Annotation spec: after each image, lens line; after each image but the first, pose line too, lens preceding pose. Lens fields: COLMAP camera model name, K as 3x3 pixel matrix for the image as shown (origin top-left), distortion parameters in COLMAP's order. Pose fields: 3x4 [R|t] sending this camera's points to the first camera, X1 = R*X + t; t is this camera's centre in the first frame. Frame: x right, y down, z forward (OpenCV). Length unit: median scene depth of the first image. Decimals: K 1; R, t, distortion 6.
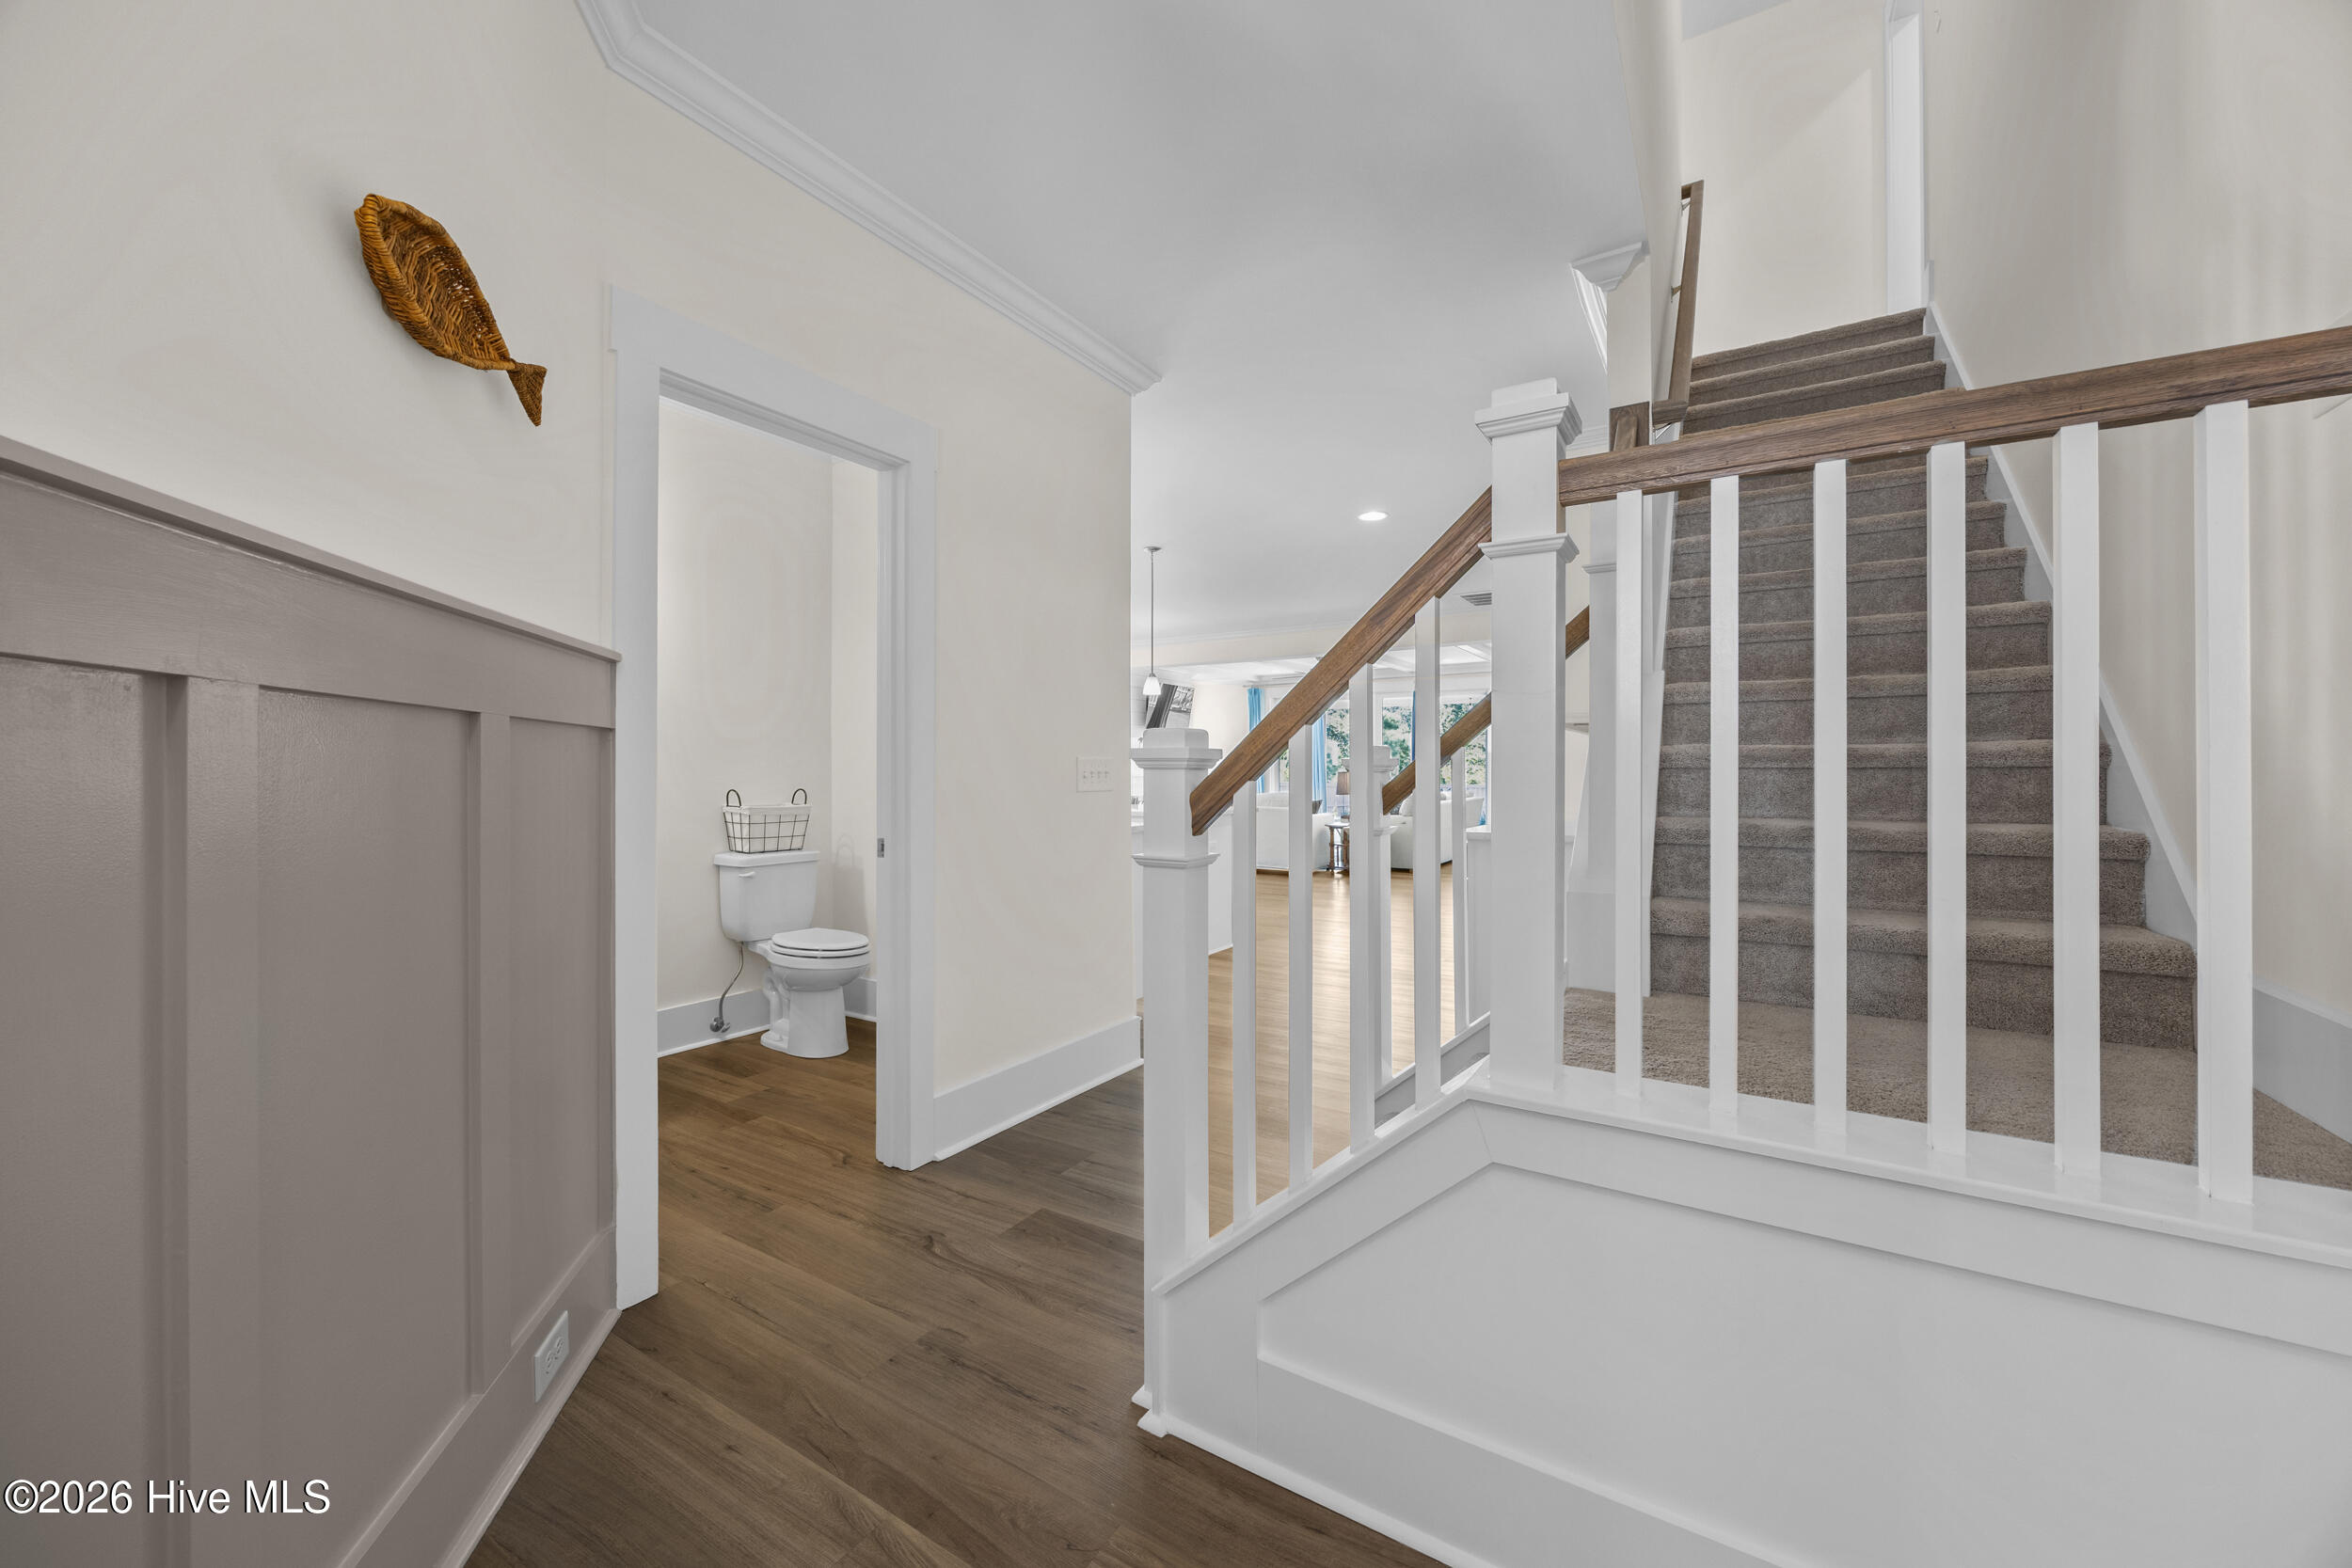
lens RADIAL K [[887.2, 0, 1170.4], [0, 887.2, 768.0], [0, 0, 1]] dist [-0.005976, 0.000535]
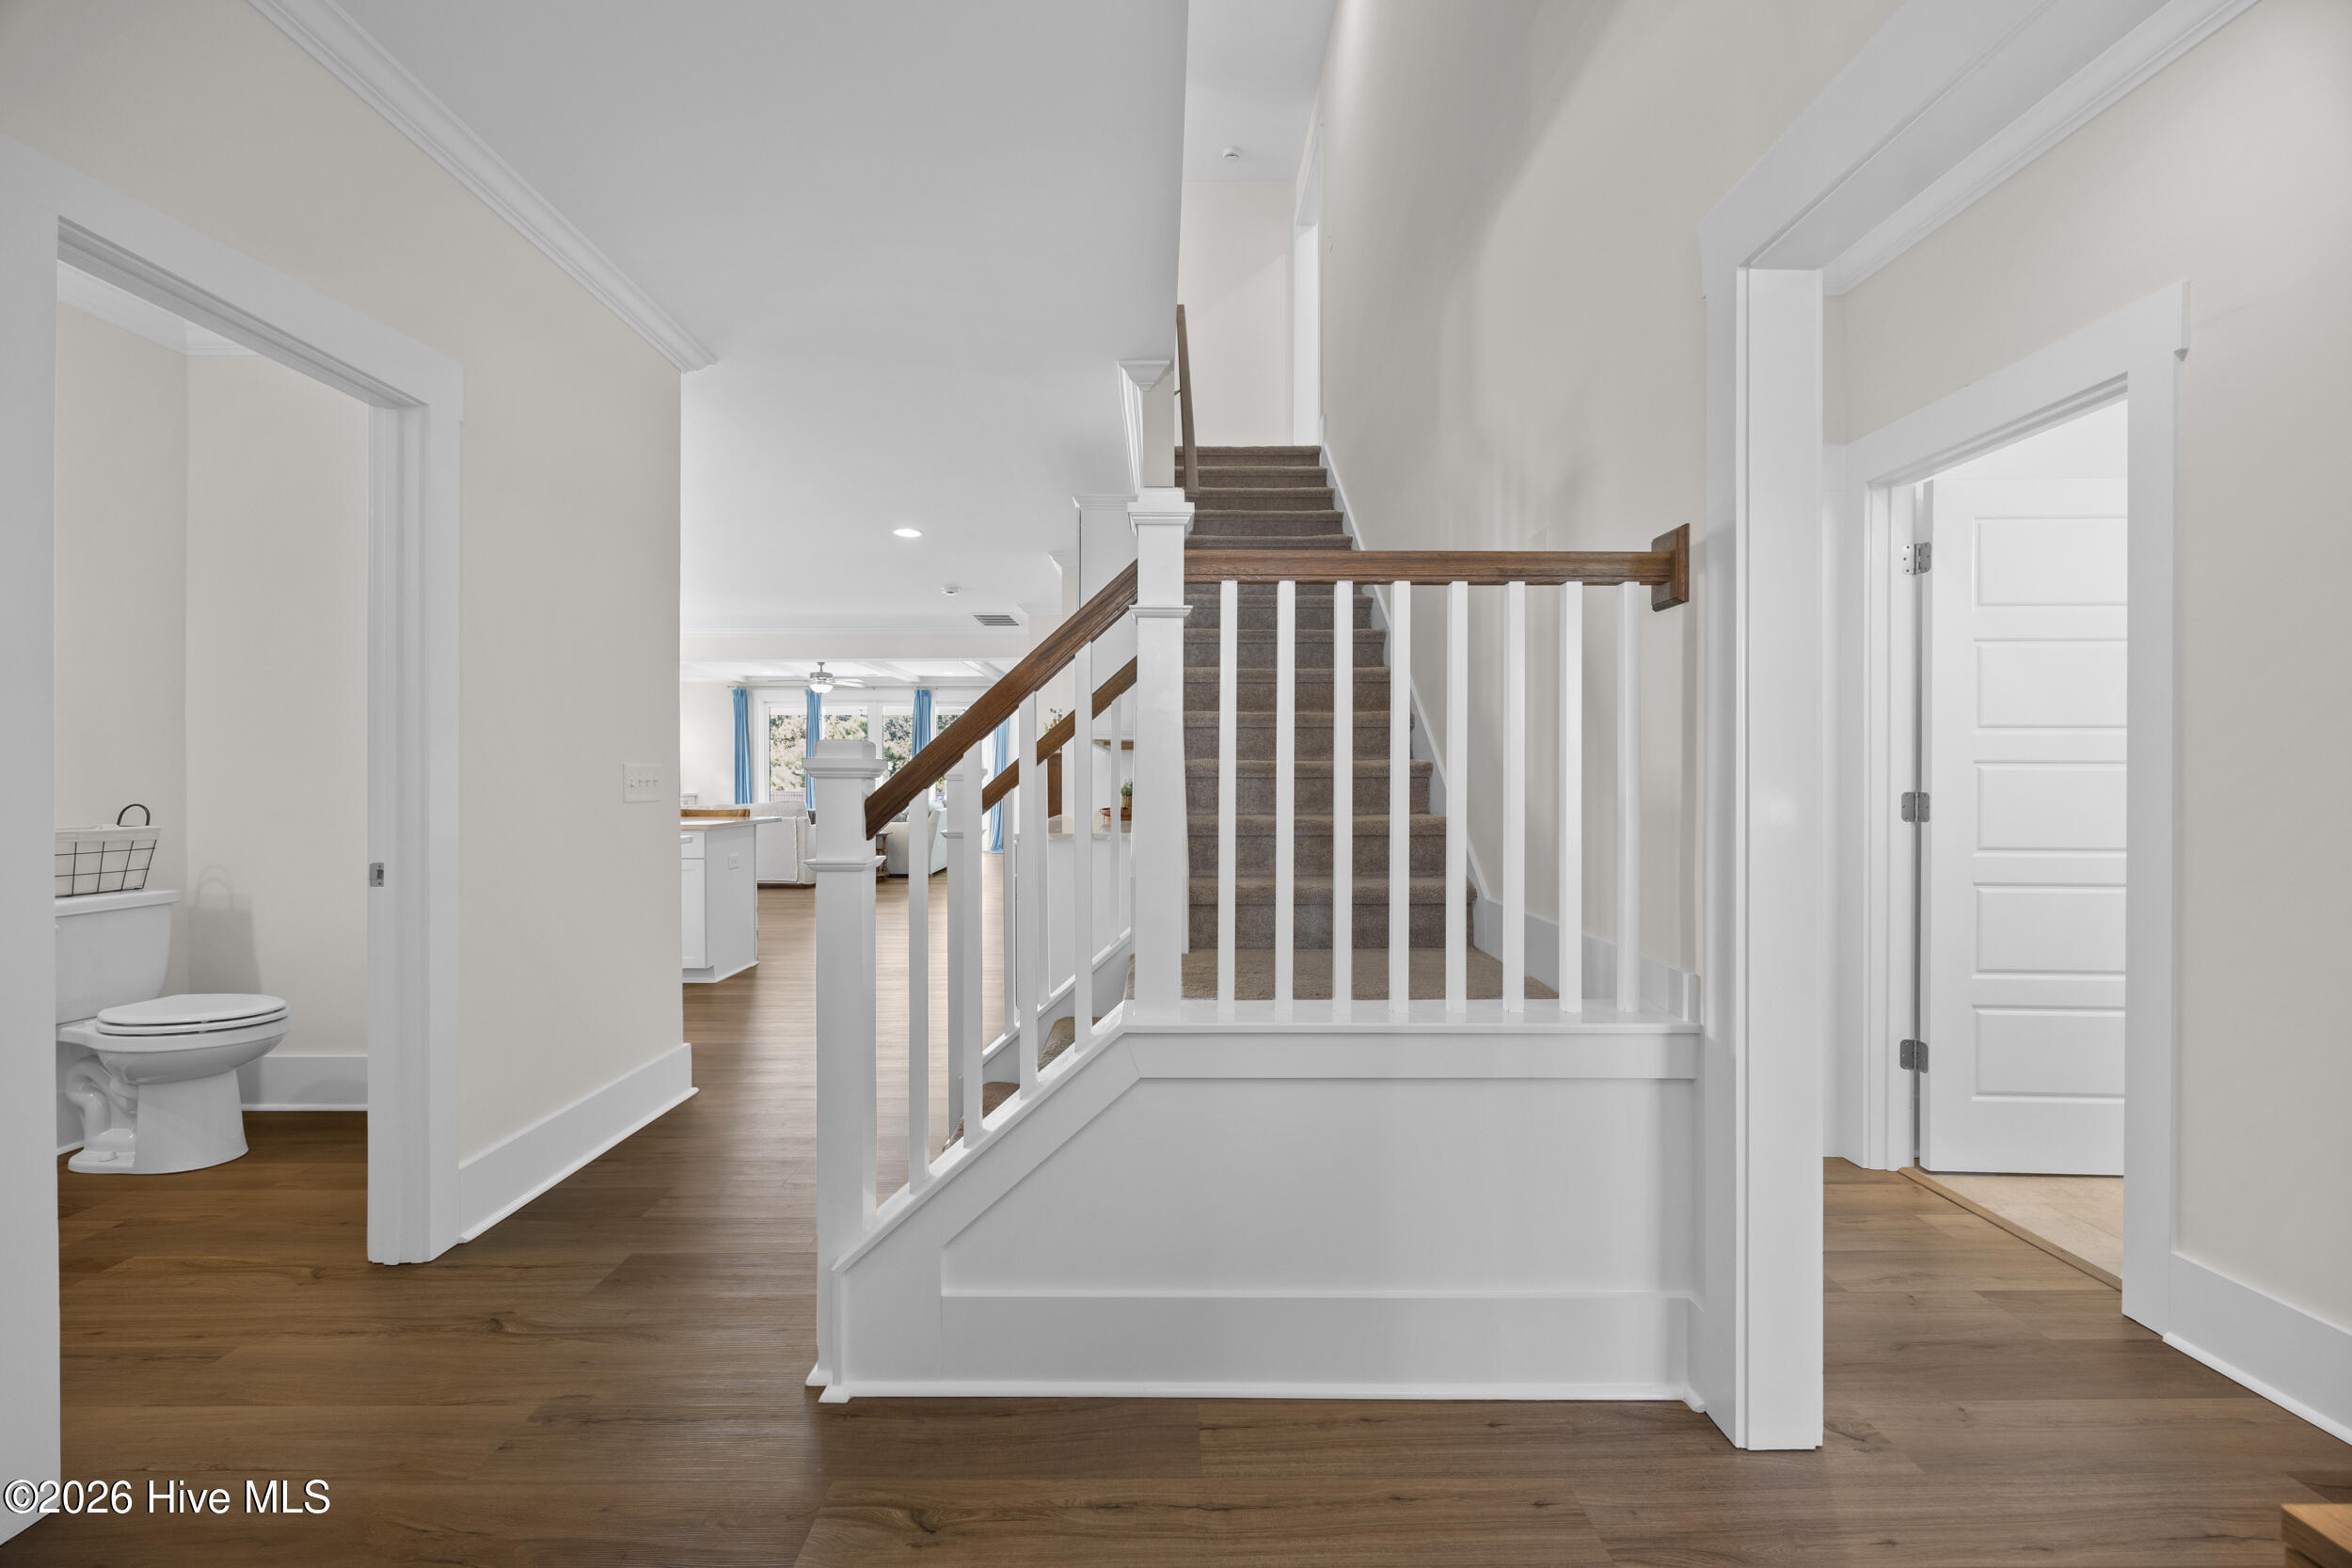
lens RADIAL K [[887.2, 0, 1157.7], [0, 887.2, 782.6], [0, 0, 1]] dist [-0.005976, 0.000535]
pose [[0.843094, -0.002149, 0.537761, -0.116275], [-0.002262, 0.999969, 0.007544, -0.001248], [-0.537761, -0.007577, 0.843063, -0.043742]]
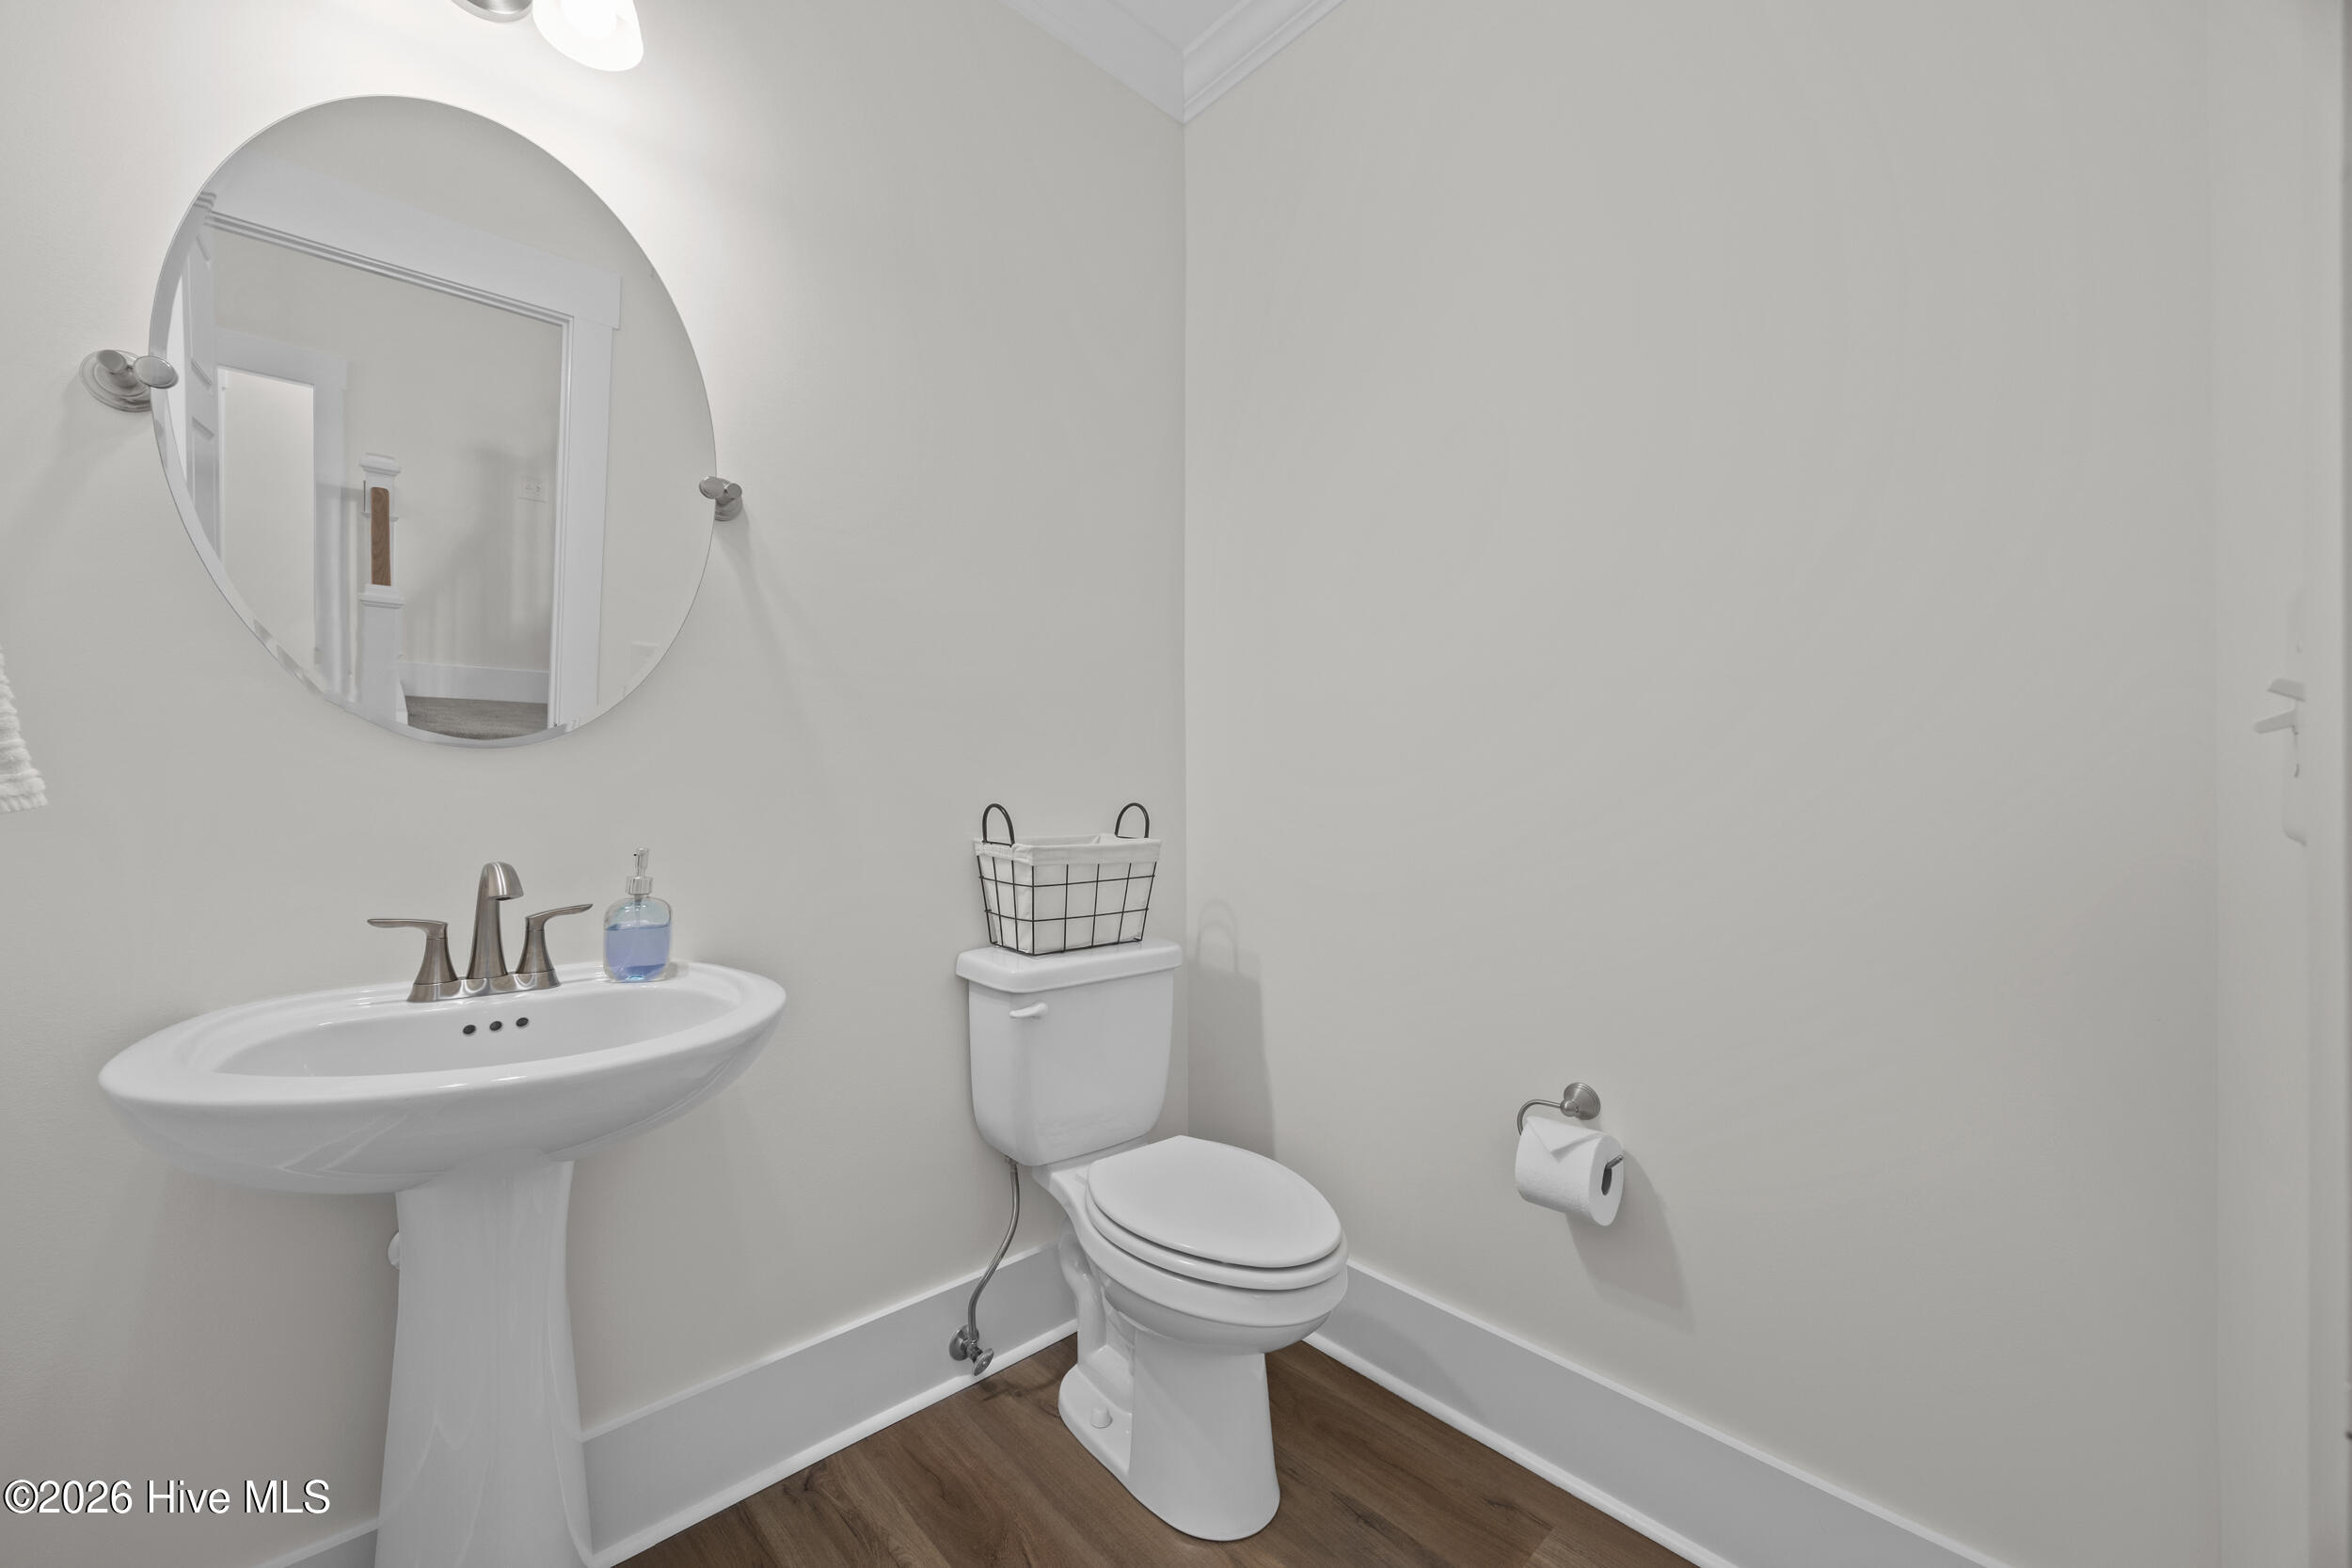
lens RADIAL K [[887.2, 0, 1167.9], [0, 887.2, 779.8], [0, 0, 1]] dist [-0.005976, 0.000535]
pose [[0.965636, -0.009798, -0.259714, -0.313855], [0.006946, 0.999905, -0.011899, 0.018878], [0.259806, 0.009686, 0.965612, 0.630679]]
